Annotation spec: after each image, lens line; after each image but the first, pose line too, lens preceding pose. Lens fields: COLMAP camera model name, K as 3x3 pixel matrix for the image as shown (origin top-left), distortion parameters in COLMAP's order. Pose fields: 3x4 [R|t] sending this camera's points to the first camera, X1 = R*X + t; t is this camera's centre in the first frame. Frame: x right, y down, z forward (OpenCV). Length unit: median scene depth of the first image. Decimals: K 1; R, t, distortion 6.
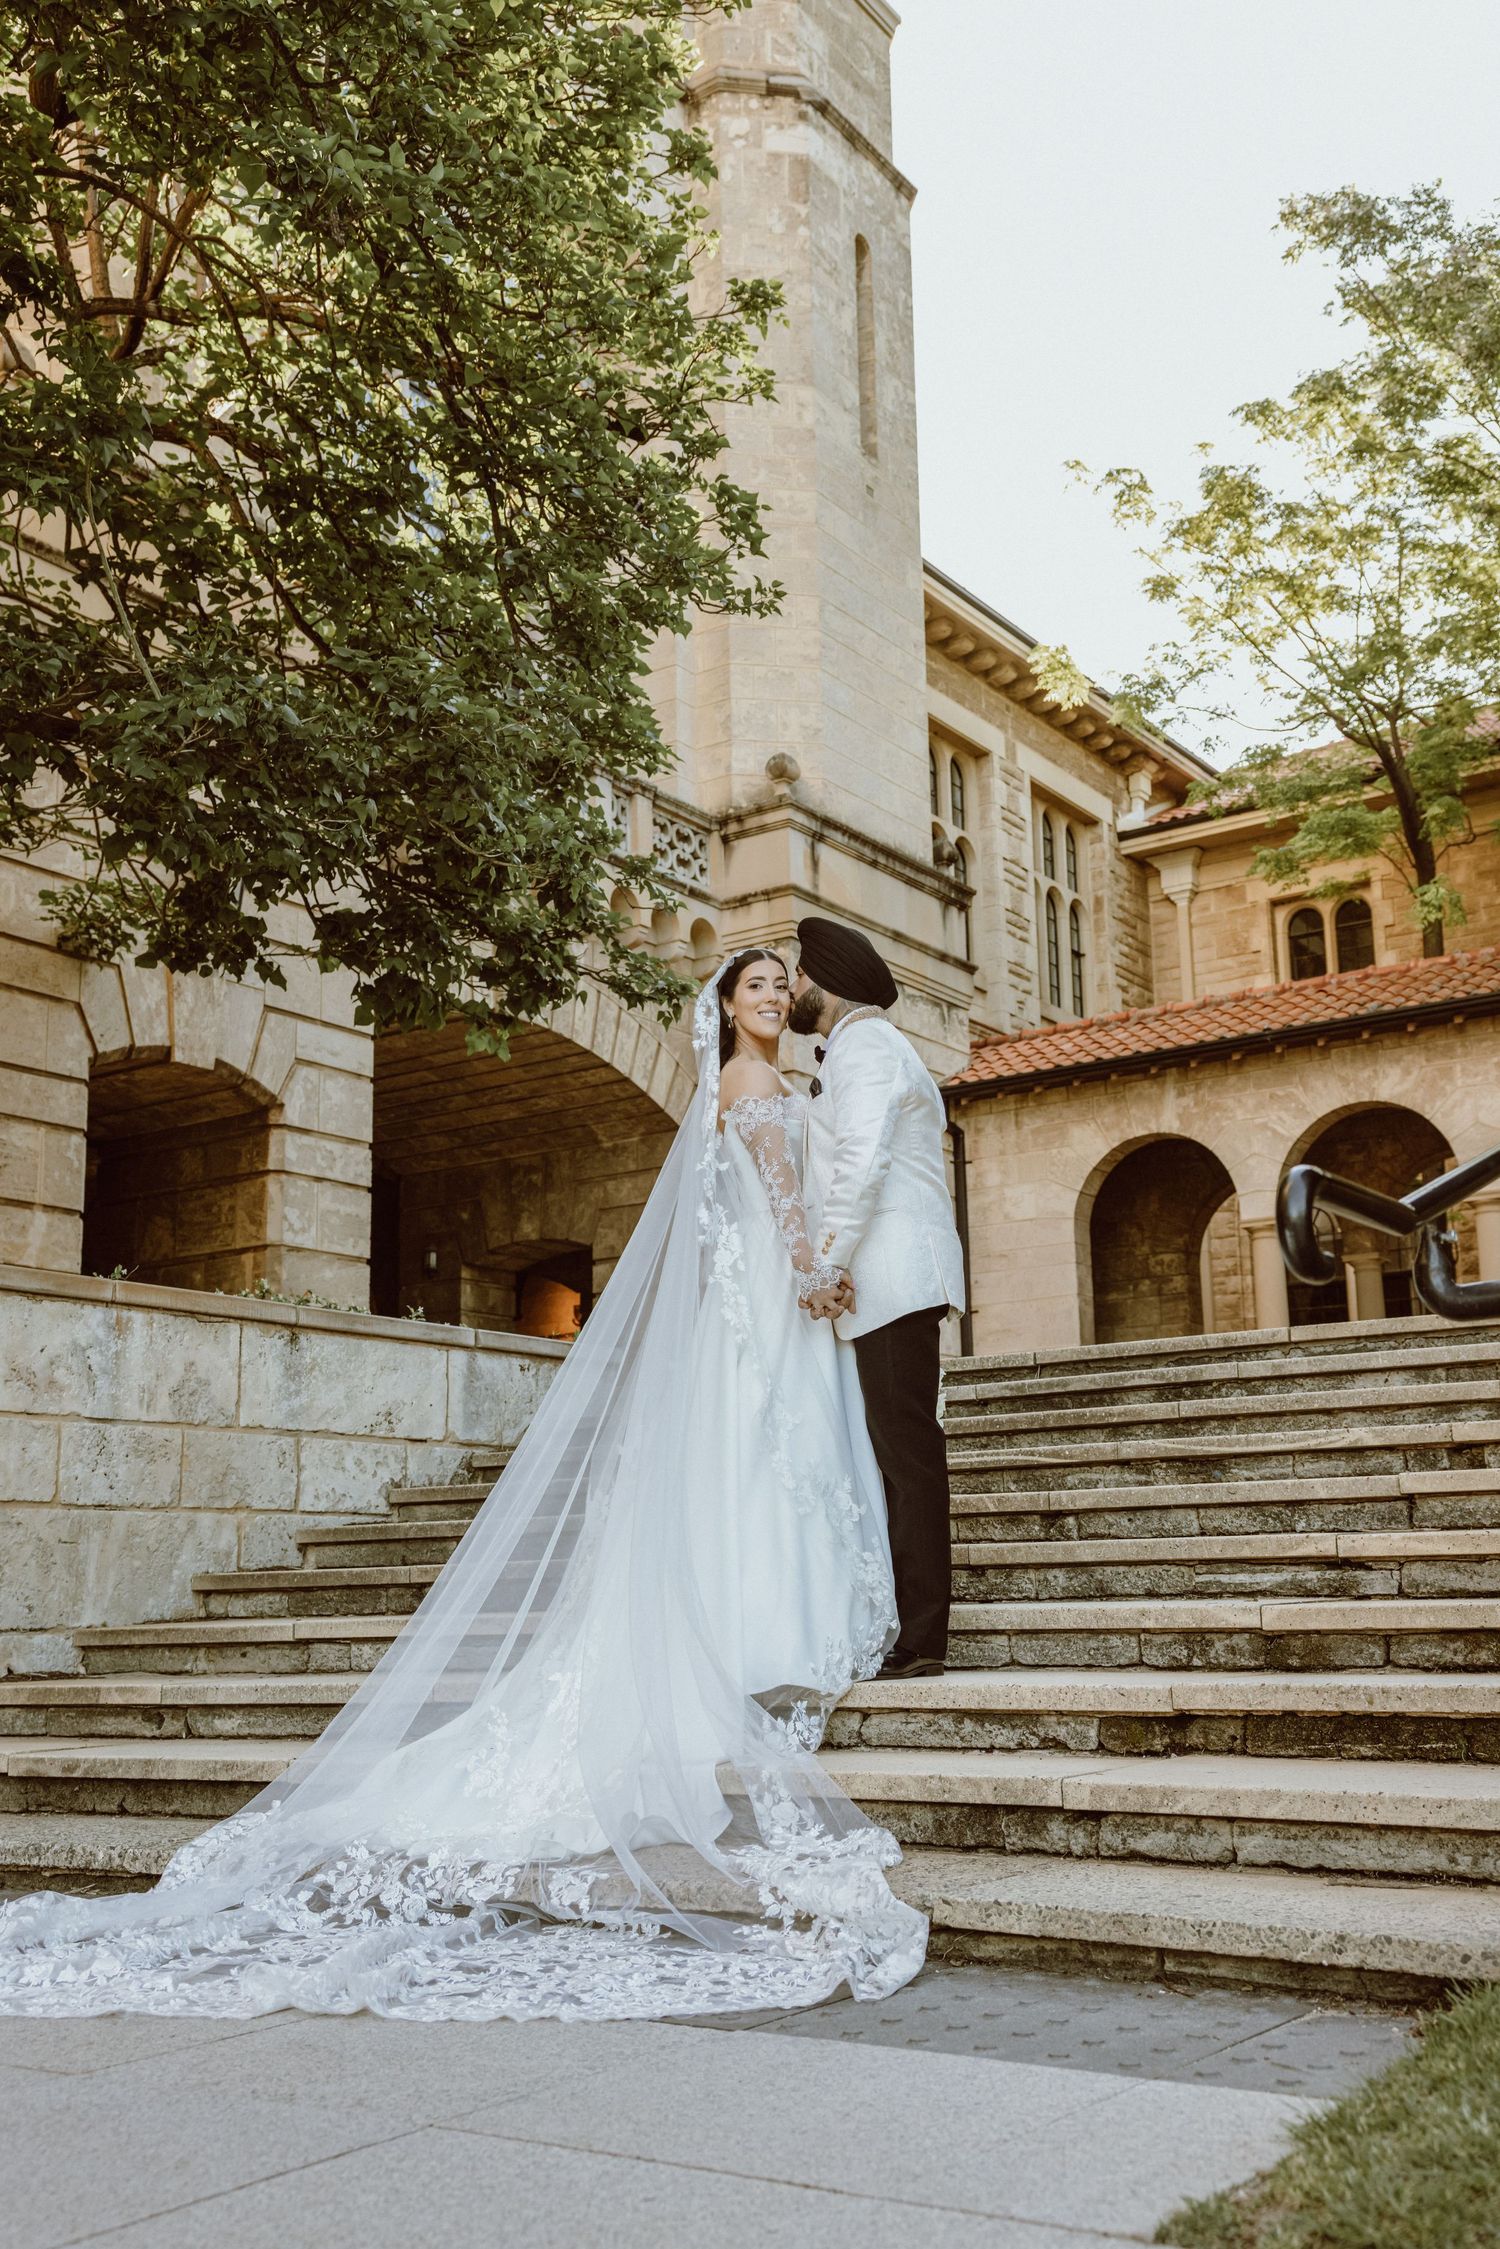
lens RADIAL K [[2171.9, 0, 750.0], [0, 2171.9, 1124.5], [0, 0, 1]] dist [0.044040, 0.022342]
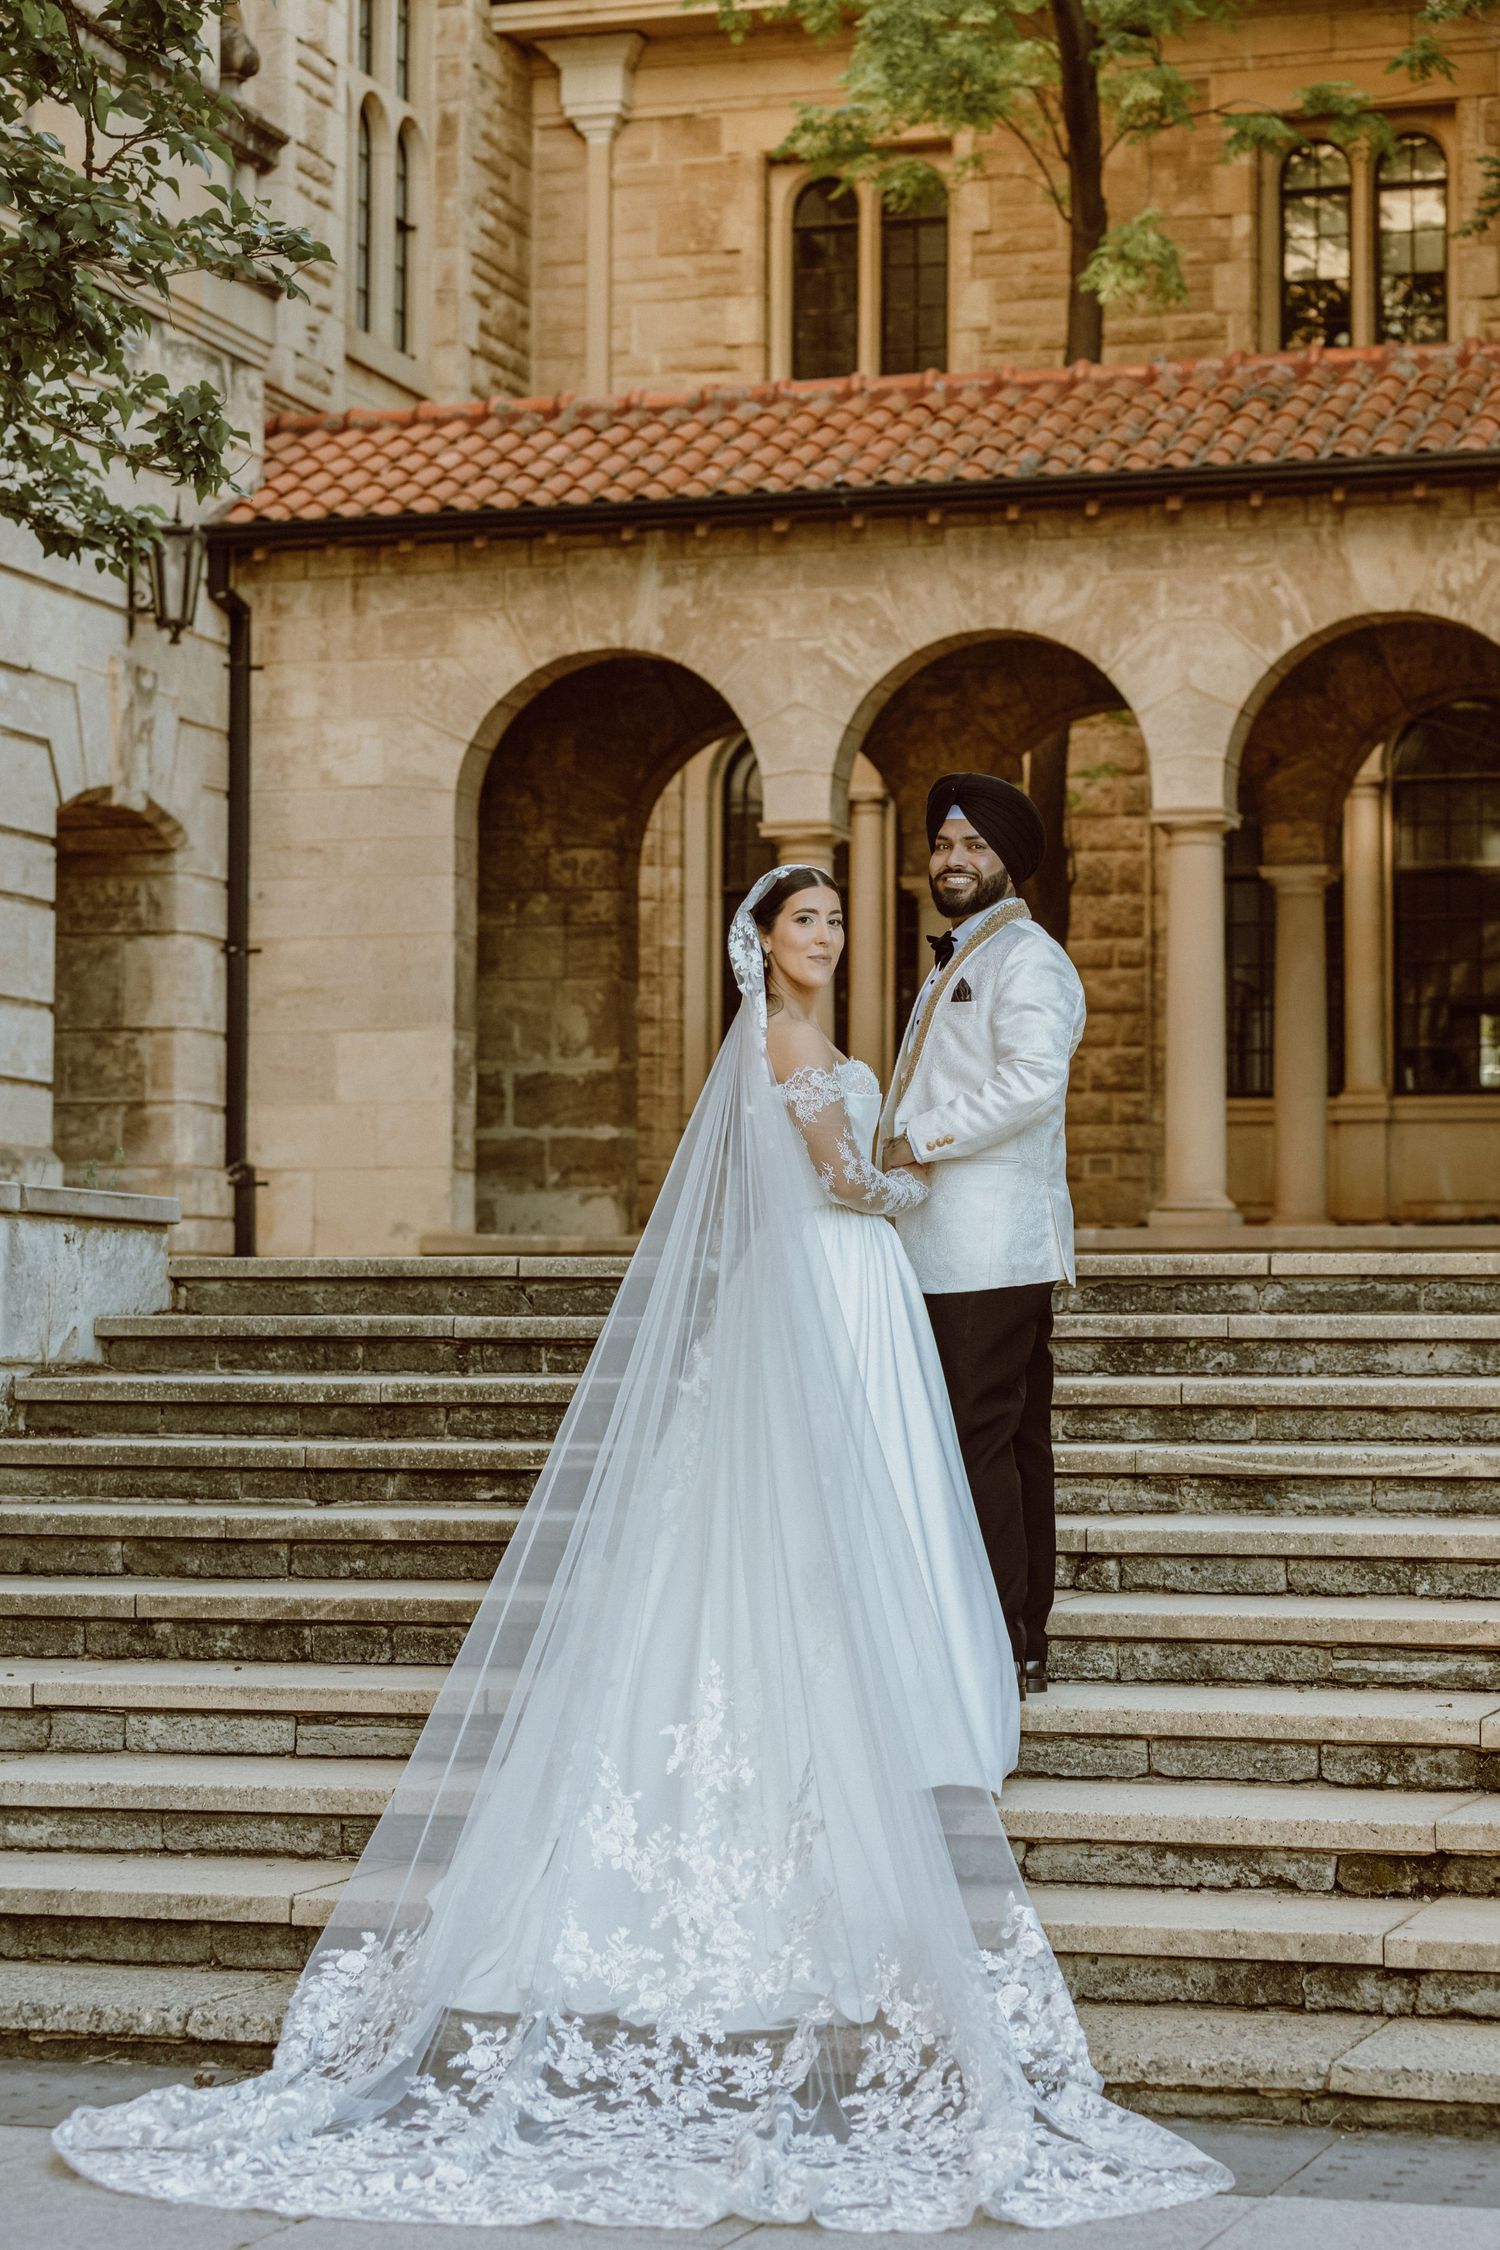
lens RADIAL K [[4510.2, 0, 750.0], [0, 4510.2, 1125.0], [0, 0, 1]] dist [0.043199, -0.312367]
pose [[0.957963, 0.038689, 0.284272, -0.481944], [-0.082363, 0.986242, 0.143328, -0.209467], [-0.274816, -0.160717, 0.947970, -0.493281]]
